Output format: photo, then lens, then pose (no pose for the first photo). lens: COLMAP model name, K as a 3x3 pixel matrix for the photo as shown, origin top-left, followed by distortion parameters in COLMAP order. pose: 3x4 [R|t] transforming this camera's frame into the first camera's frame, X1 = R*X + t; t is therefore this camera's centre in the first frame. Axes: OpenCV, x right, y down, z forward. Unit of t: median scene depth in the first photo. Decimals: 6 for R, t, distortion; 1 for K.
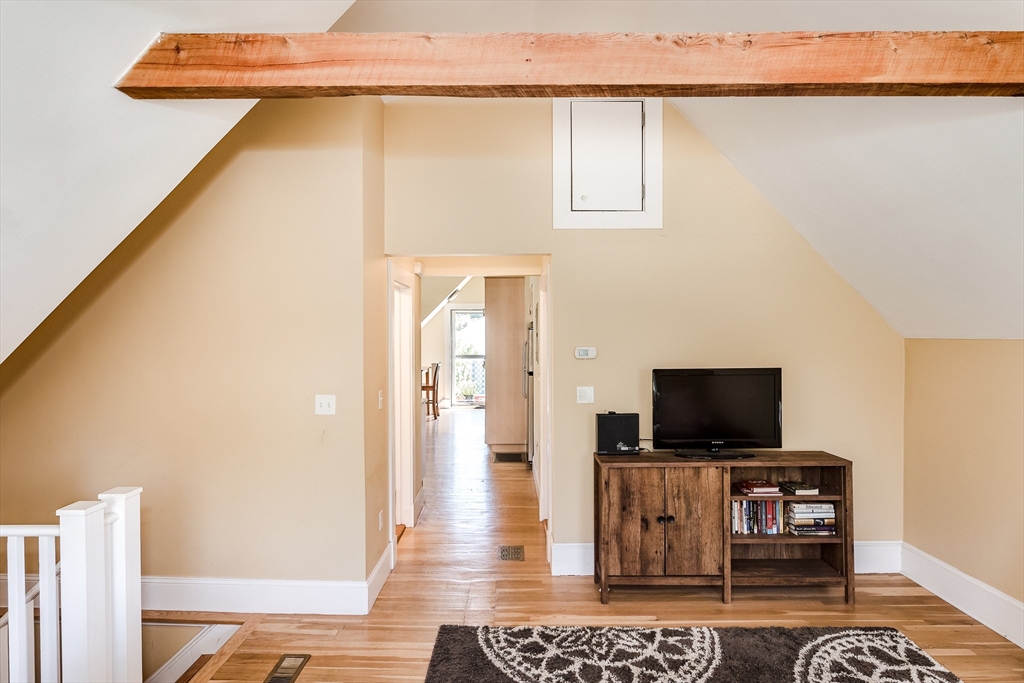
lens RADIAL K [[559.0, 0, 509.3], [0, 559.0, 338.5], [0, 0, 1]] dist [-0.001226, 0.000295]
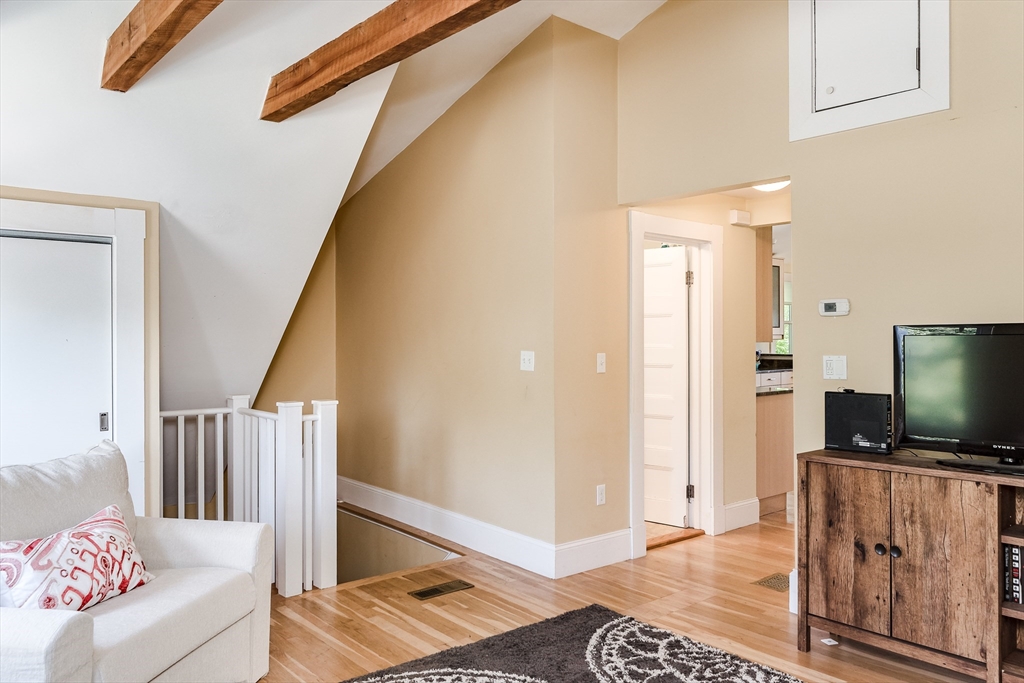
lens RADIAL K [[756.0, 0, 512.2], [0, 756.0, 326.5], [0, 0, 1]] dist [0.004572, -0.001635]
pose [[0.662361, -0.008668, -0.749135, 0.654814], [-0.007551, 0.999805, -0.018245, 0.078735], [0.749147, 0.017741, 0.662166, 0.069961]]
